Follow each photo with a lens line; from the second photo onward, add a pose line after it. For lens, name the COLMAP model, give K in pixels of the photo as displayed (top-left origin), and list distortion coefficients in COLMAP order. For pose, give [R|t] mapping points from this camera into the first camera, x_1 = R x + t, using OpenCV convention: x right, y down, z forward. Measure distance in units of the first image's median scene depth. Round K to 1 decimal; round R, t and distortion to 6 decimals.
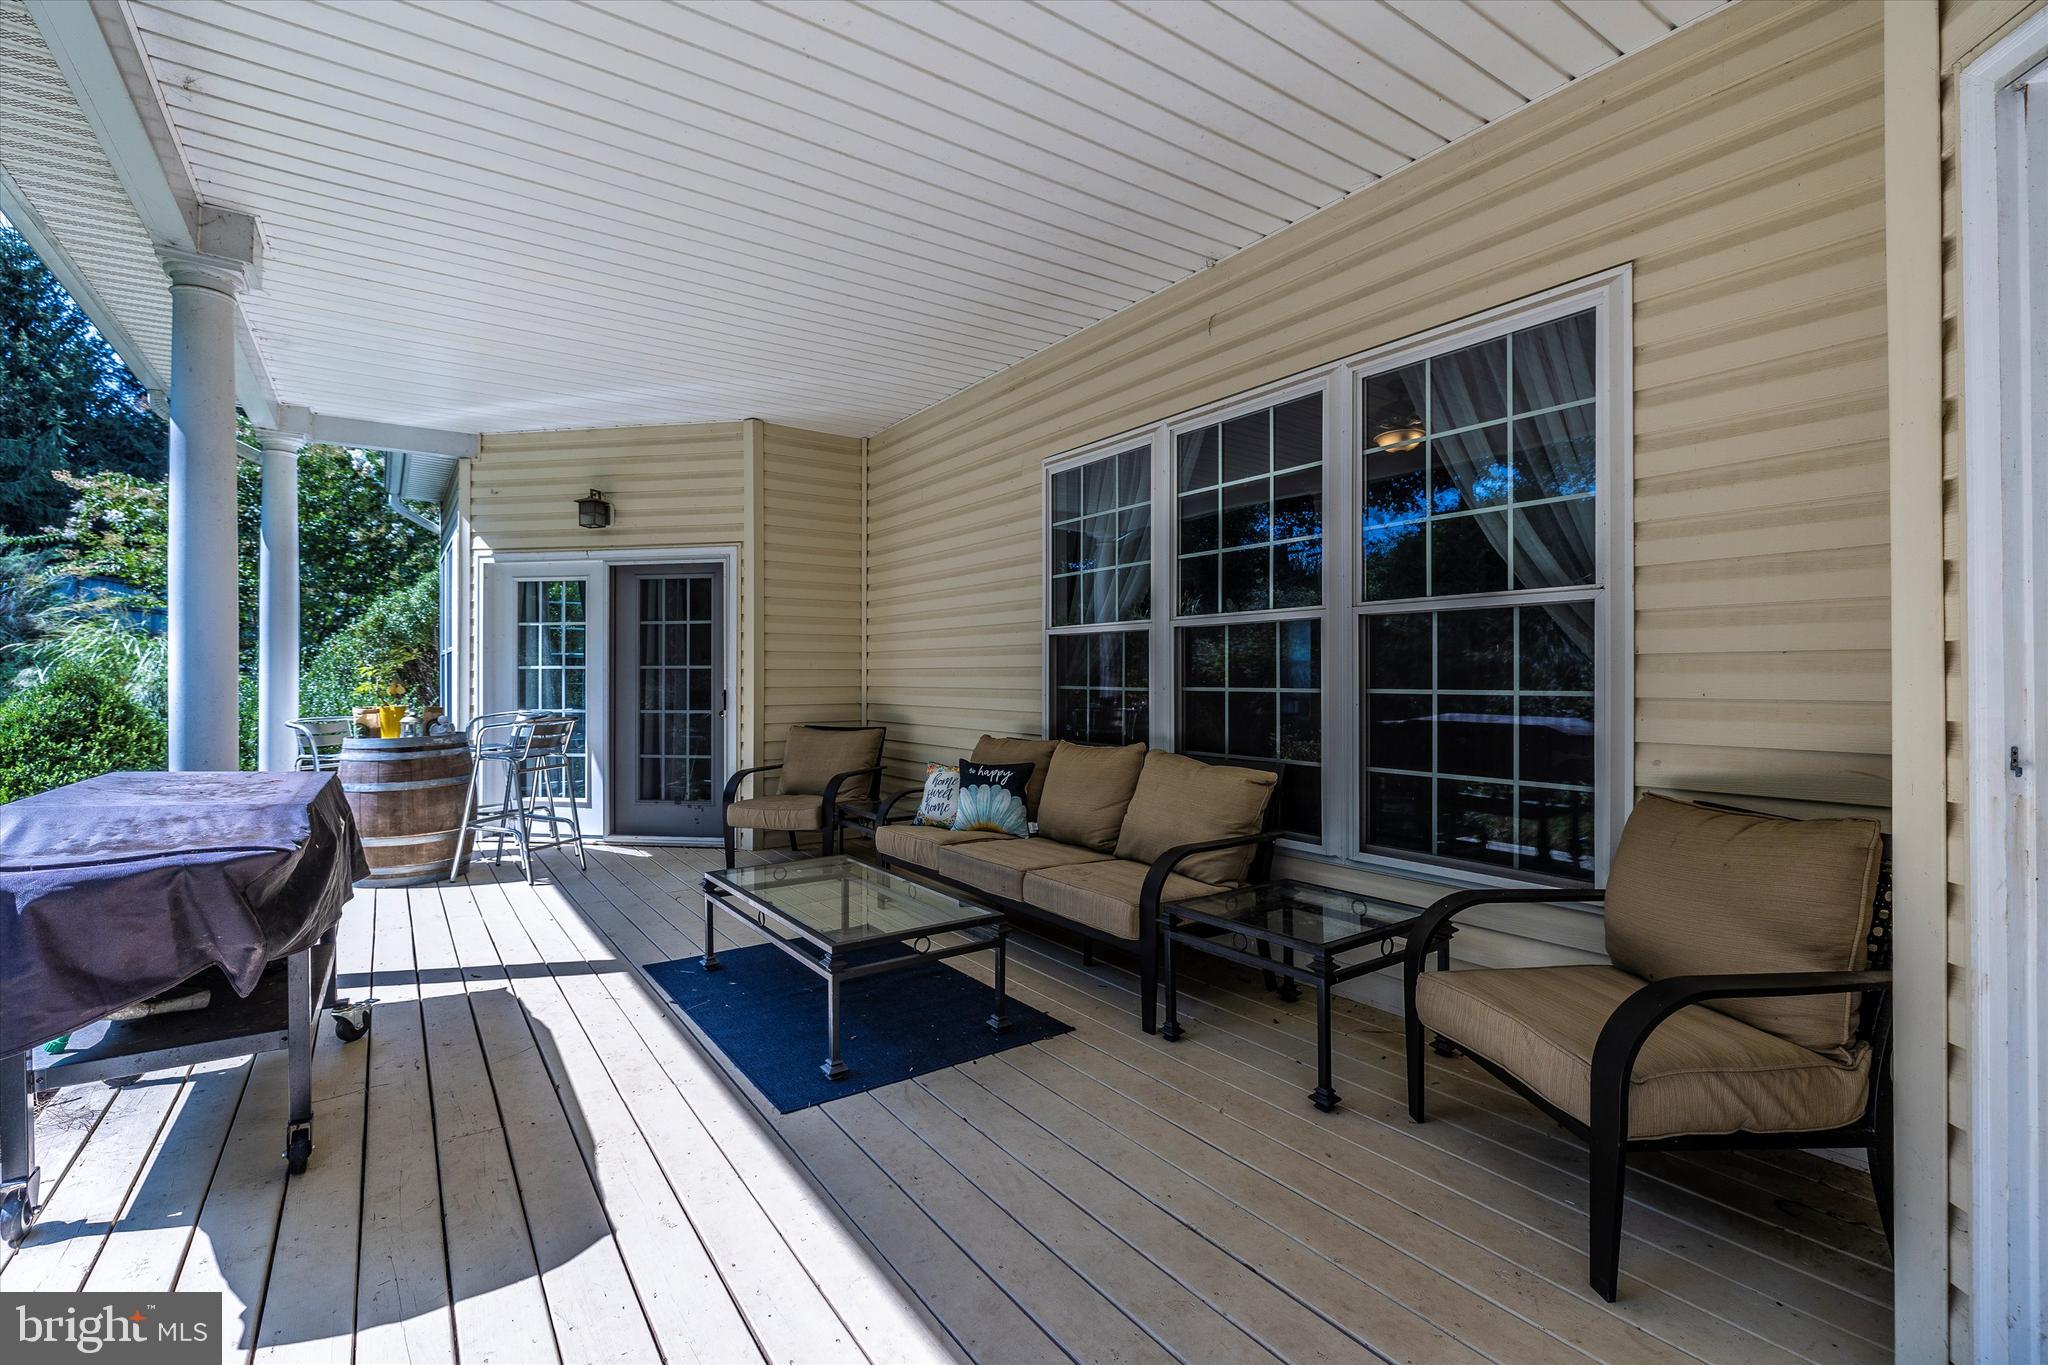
lens RADIAL K [[878.1, 0, 1012.4], [0, 878.1, 682.7], [0, 0, 1]] dist [0.001056, 0.000458]
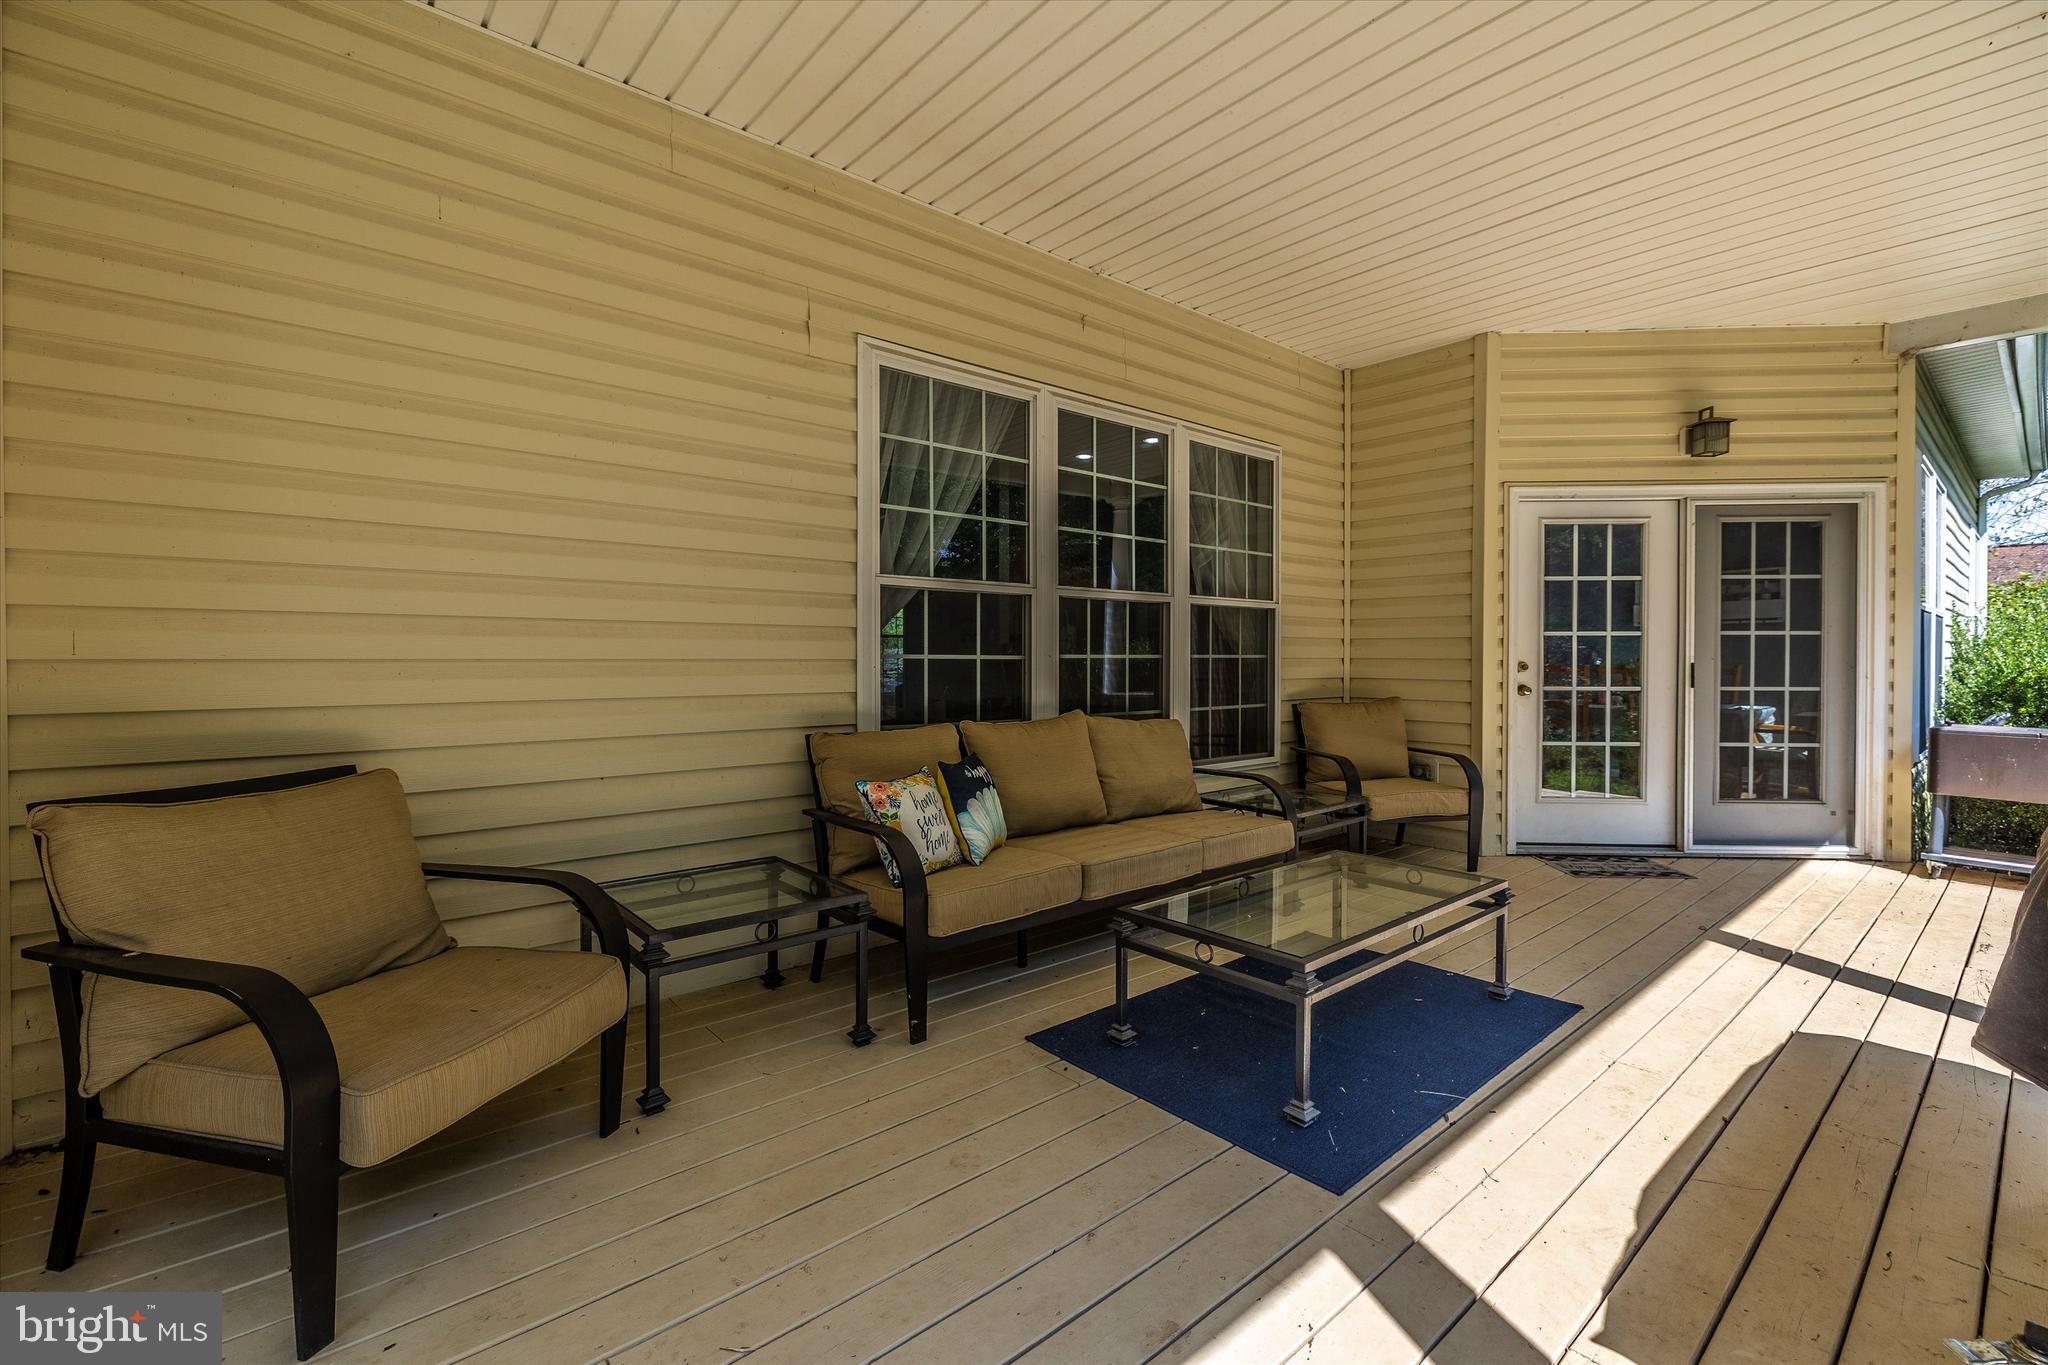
lens RADIAL K [[886.2, 0, 1018.7], [0, 886.2, 666.9], [0, 0, 1]] dist [0.001966, 0.000414]
pose [[-0.083696, -0.019483, 0.996301, -0.945889], [-0.002120, 0.999810, 0.019374, 0.000617], [-0.996489, -0.000491, -0.083722, 1.265543]]
